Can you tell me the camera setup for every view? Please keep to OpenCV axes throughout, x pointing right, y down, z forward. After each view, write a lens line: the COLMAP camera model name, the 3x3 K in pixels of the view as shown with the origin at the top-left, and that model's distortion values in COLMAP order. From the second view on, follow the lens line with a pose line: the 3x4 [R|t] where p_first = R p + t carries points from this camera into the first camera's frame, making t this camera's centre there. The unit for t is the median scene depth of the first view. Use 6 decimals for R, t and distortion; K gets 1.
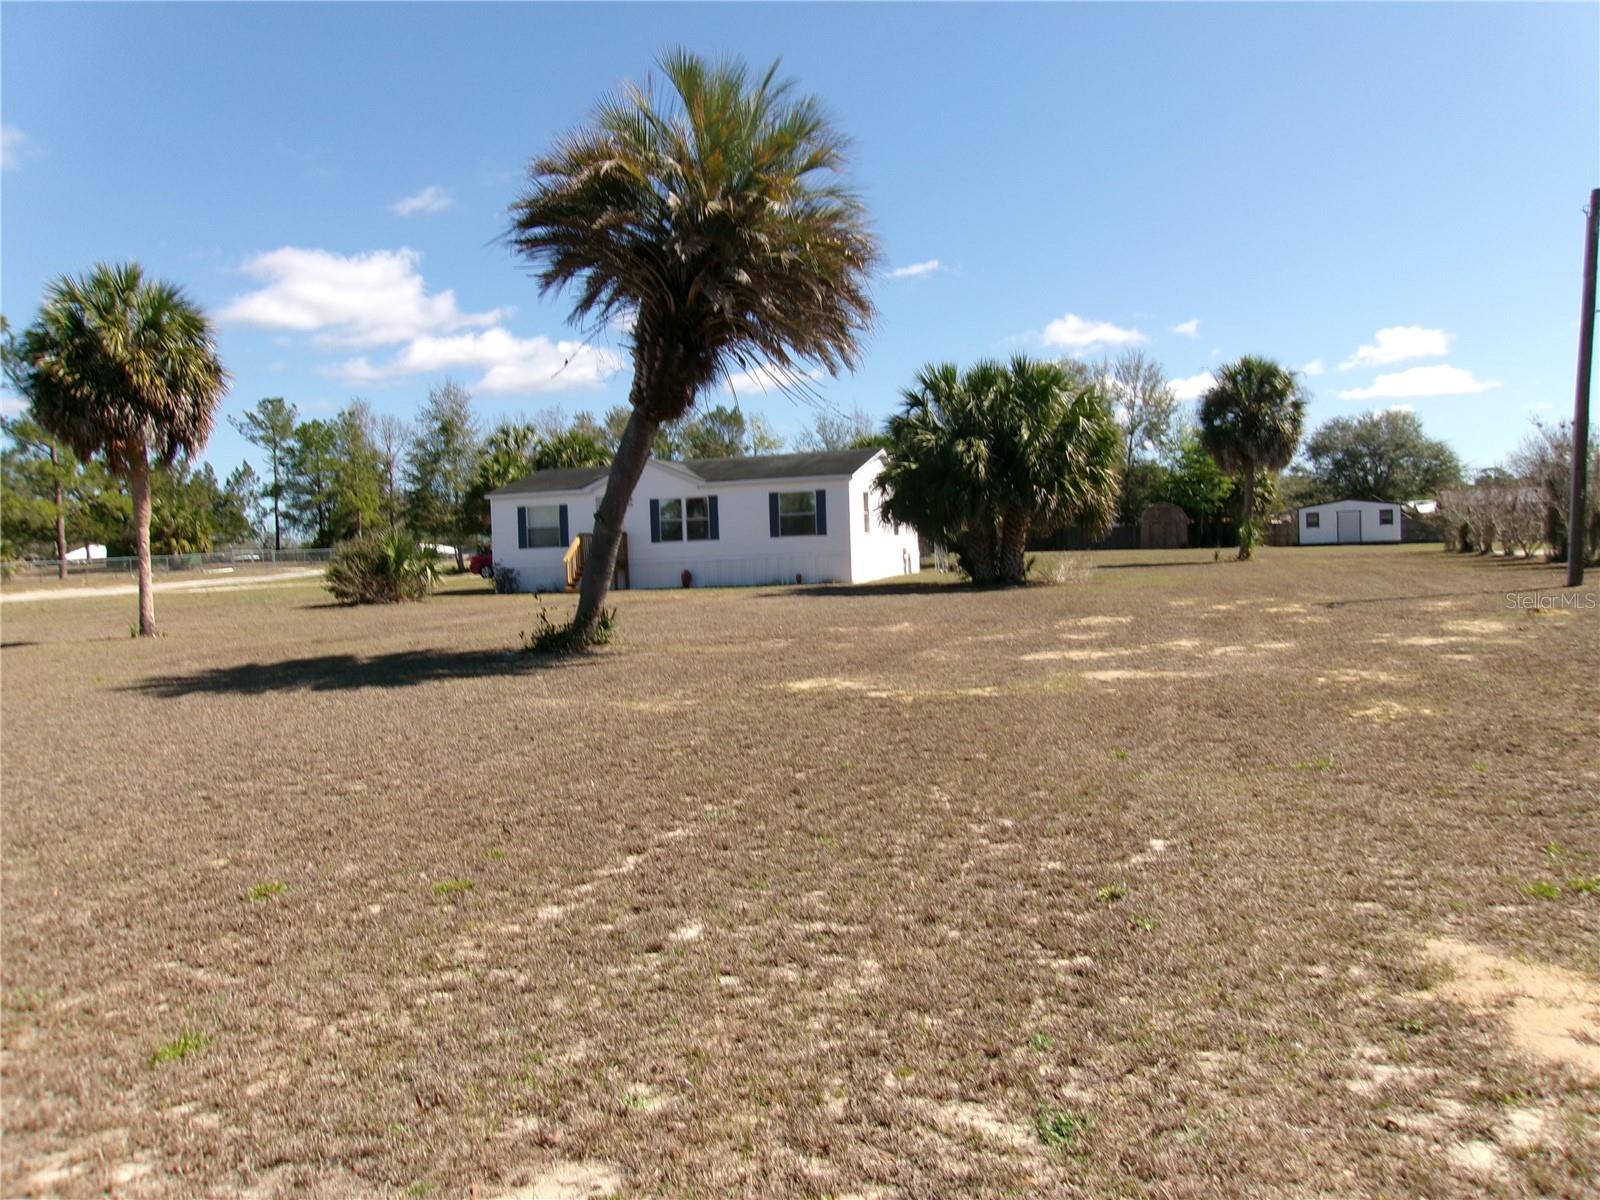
lens RADIAL K [[1249.4, 0, 805.3], [0, 1249.4, 598.7], [0, 0, 1]] dist [-0.022519, 0.017607]
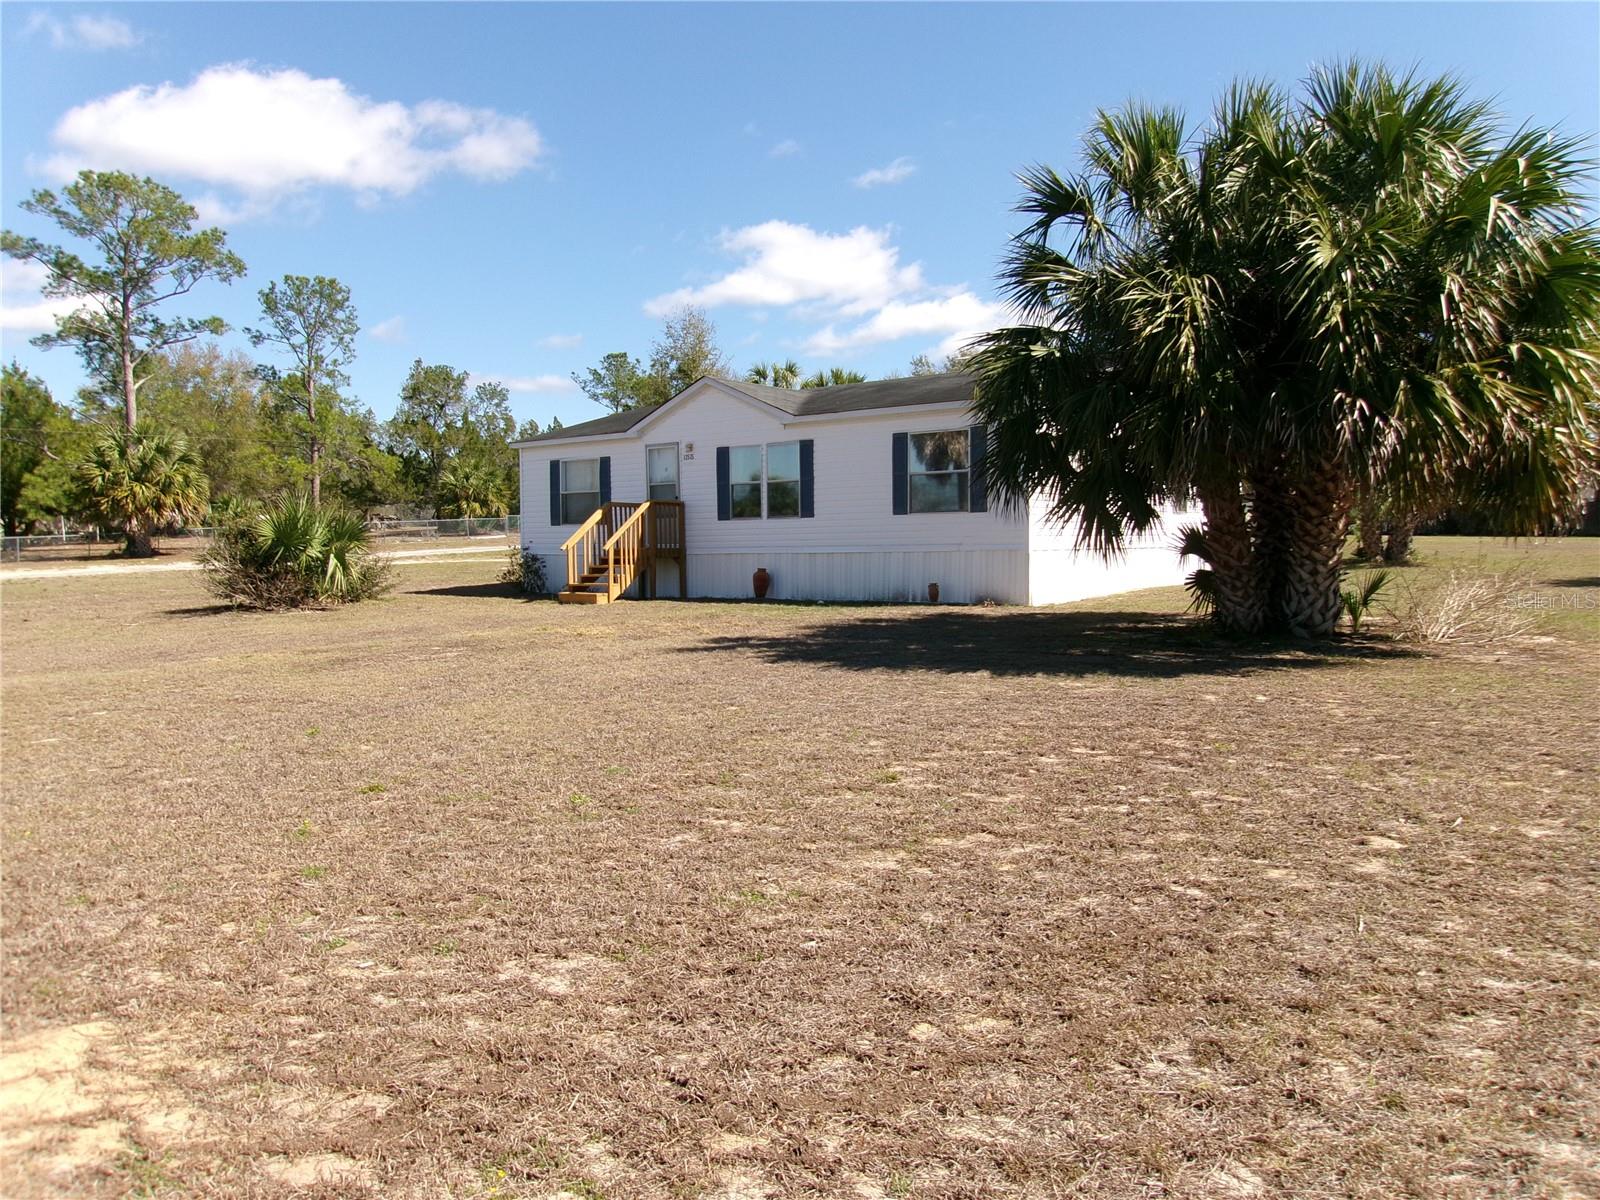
lens RADIAL K [[1249.4, 0, 798.9], [0, 1249.4, 600.2], [0, 0, 1]] dist [-0.022519, 0.017607]
pose [[0.933506, 0.040102, -0.356311, 0.130038], [-0.030006, 0.998977, 0.033819, -0.028513], [0.357303, -0.020879, 0.933755, 0.463580]]
